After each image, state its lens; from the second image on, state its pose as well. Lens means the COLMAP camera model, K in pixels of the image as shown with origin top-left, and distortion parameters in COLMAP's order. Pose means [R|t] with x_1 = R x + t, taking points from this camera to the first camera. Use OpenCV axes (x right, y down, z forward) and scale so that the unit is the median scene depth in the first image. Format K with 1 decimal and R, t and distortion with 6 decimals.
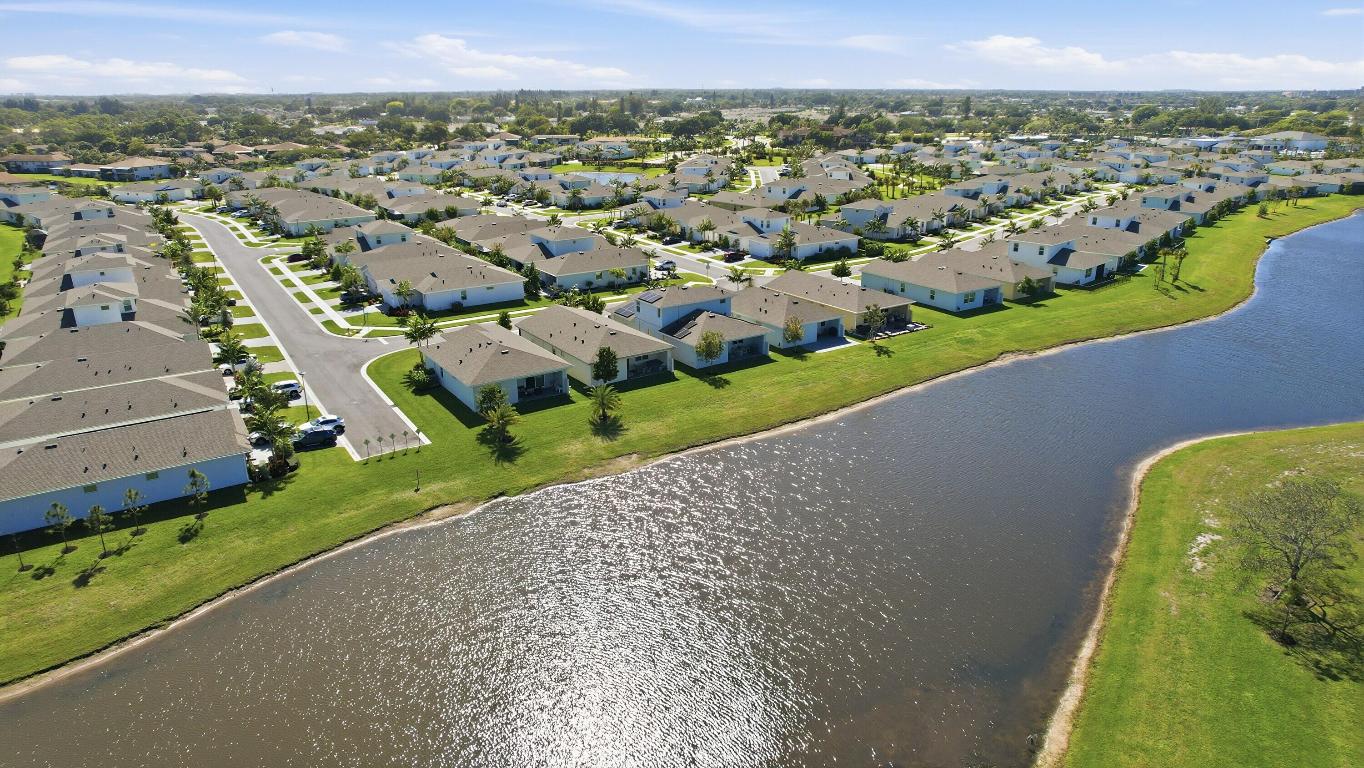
lens RADIAL K [[872.5, 0, 687.1], [0, 872.5, 380.7], [0, 0, 1]] dist [-0.069218, 0.064608]
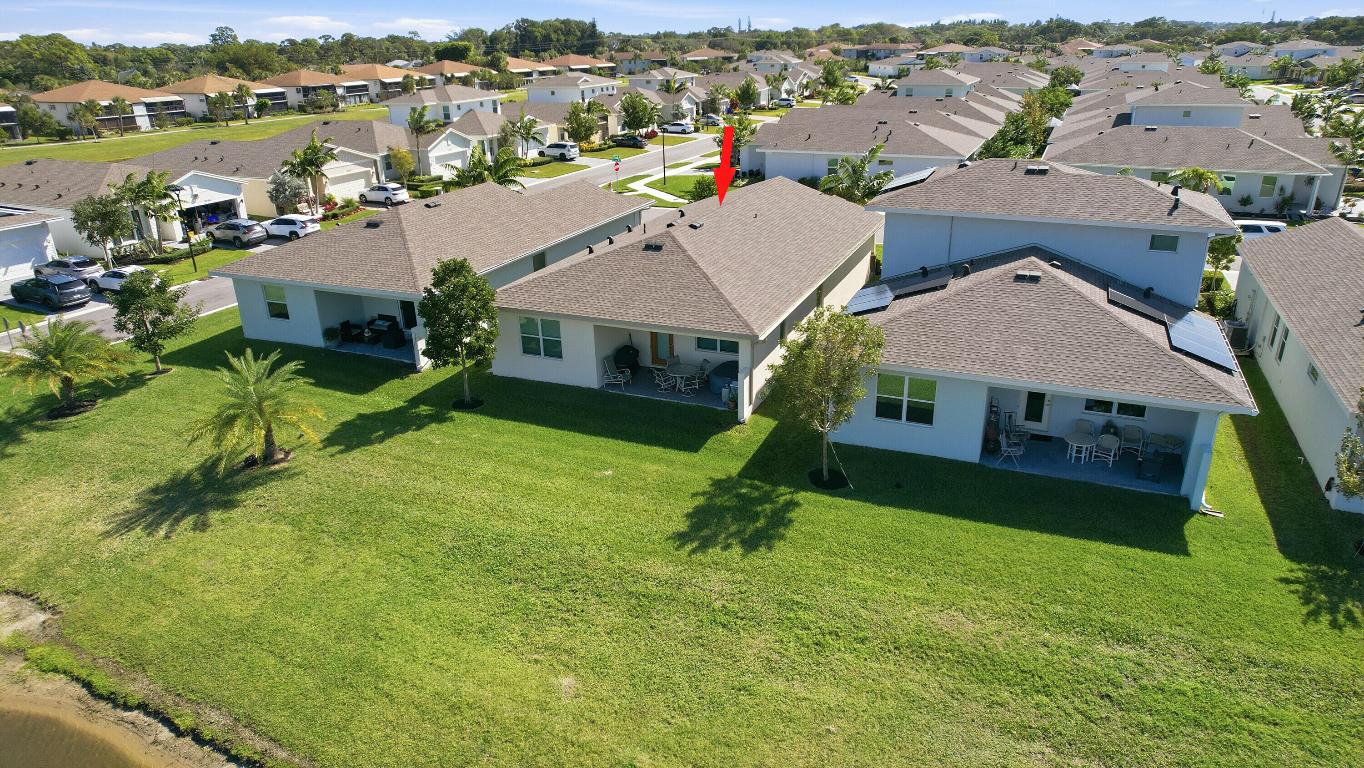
lens RADIAL K [[872.5, 0, 682.0], [0, 872.5, 384.4], [0, 0, 1]] dist [-0.069218, 0.064608]
pose [[0.536529, 0.310189, -0.784805, 0.195642], [-0.251905, 0.946463, 0.201870, -0.074287], [0.805407, 0.089387, 0.585943, 0.818799]]
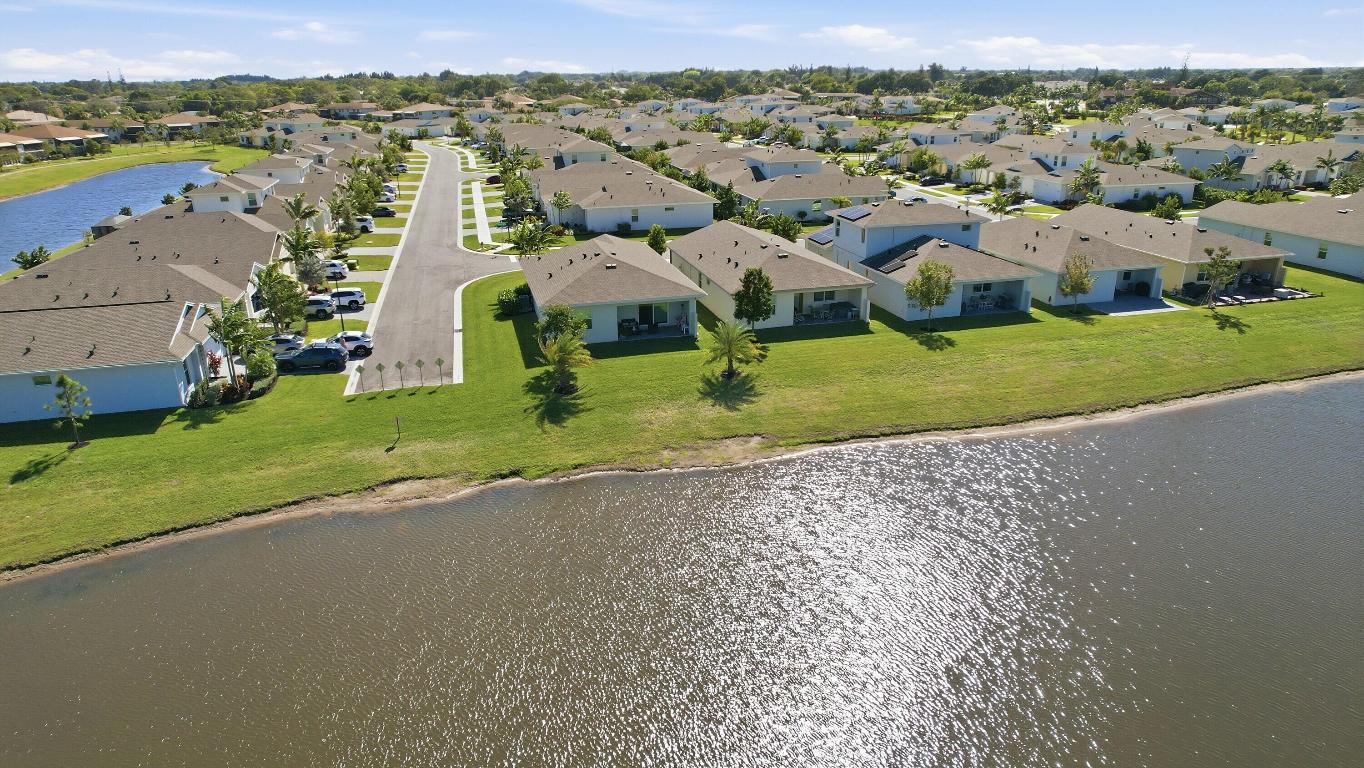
lens RADIAL K [[872.5, 0, 687.9], [0, 872.5, 384.7], [0, 0, 1]] dist [-0.069218, 0.064608]
pose [[0.945959, 0.105782, -0.306548, 0.060592], [-0.098370, 0.994363, 0.039573, 0.024412], [0.309006, -0.007279, 0.951032, 0.341597]]
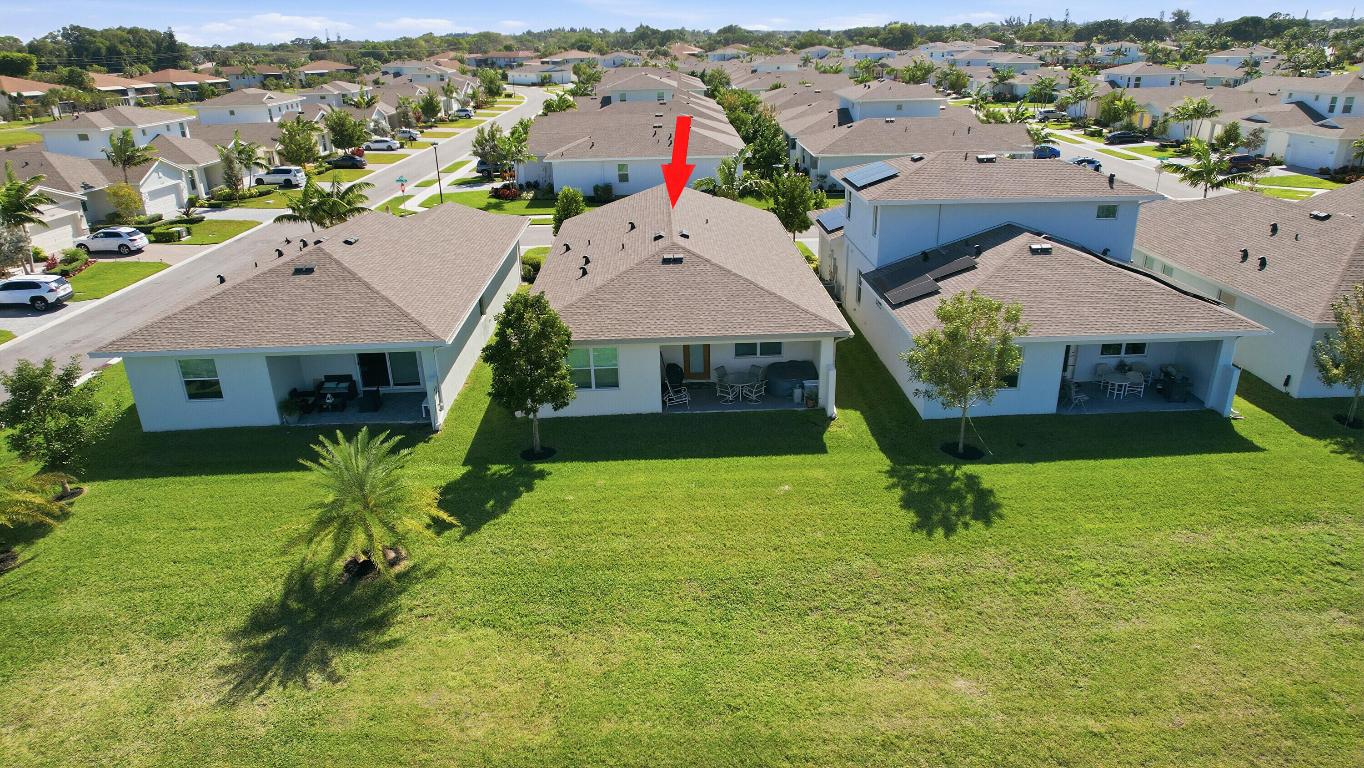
lens RADIAL K [[872.5, 0, 686.7], [0, 872.5, 390.8], [0, 0, 1]] dist [-0.069218, 0.064608]
pose [[0.847541, 0.191159, -0.495109, 0.086503], [-0.154461, 0.981344, 0.114480, -0.044292], [0.507756, -0.020551, 0.861256, 0.725276]]
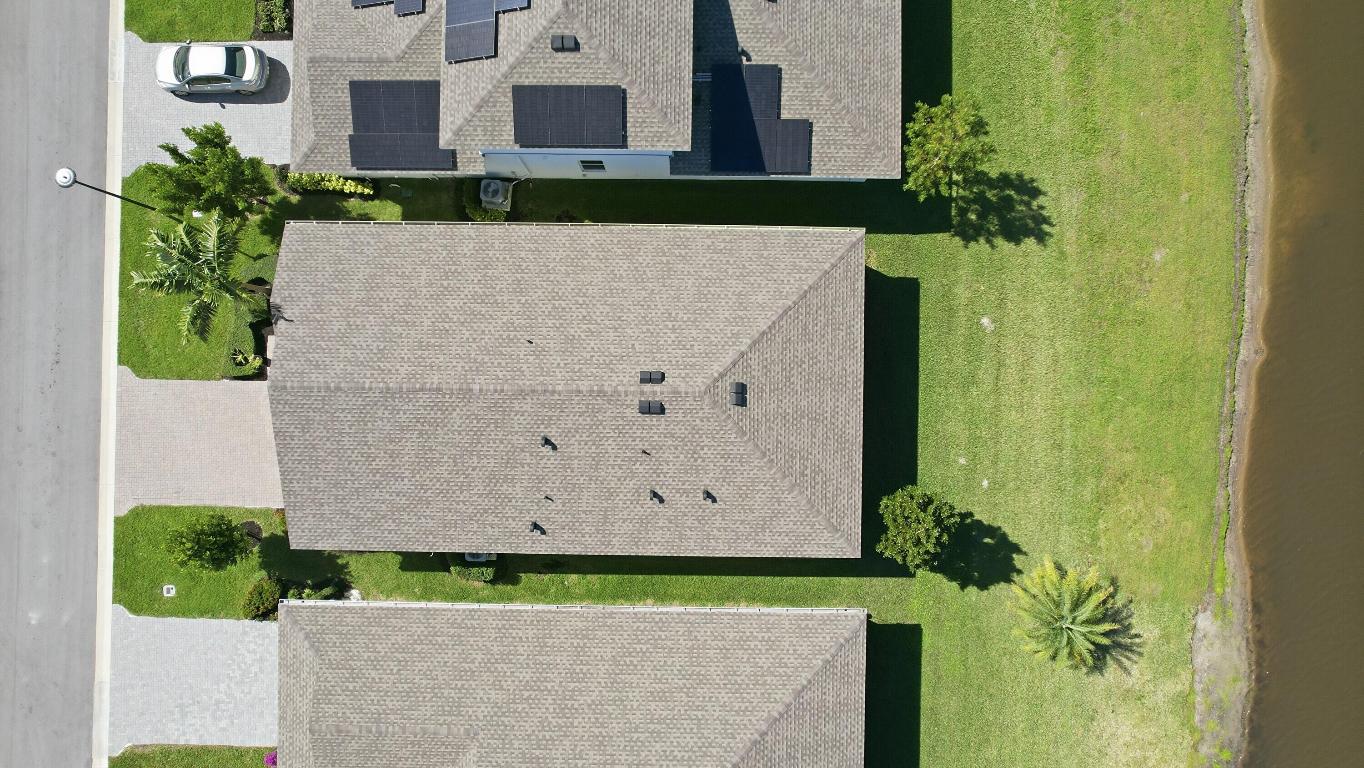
lens RADIAL K [[872.5, 0, 686.0], [0, 872.5, 380.1], [0, 0, 1]] dist [-0.069218, 0.064608]
pose [[0.571466, -0.820006, 0.031899, -0.100734], [0.242821, 0.206099, 0.947925, -0.328857], [-0.783878, -0.533961, 0.316893, 0.925340]]
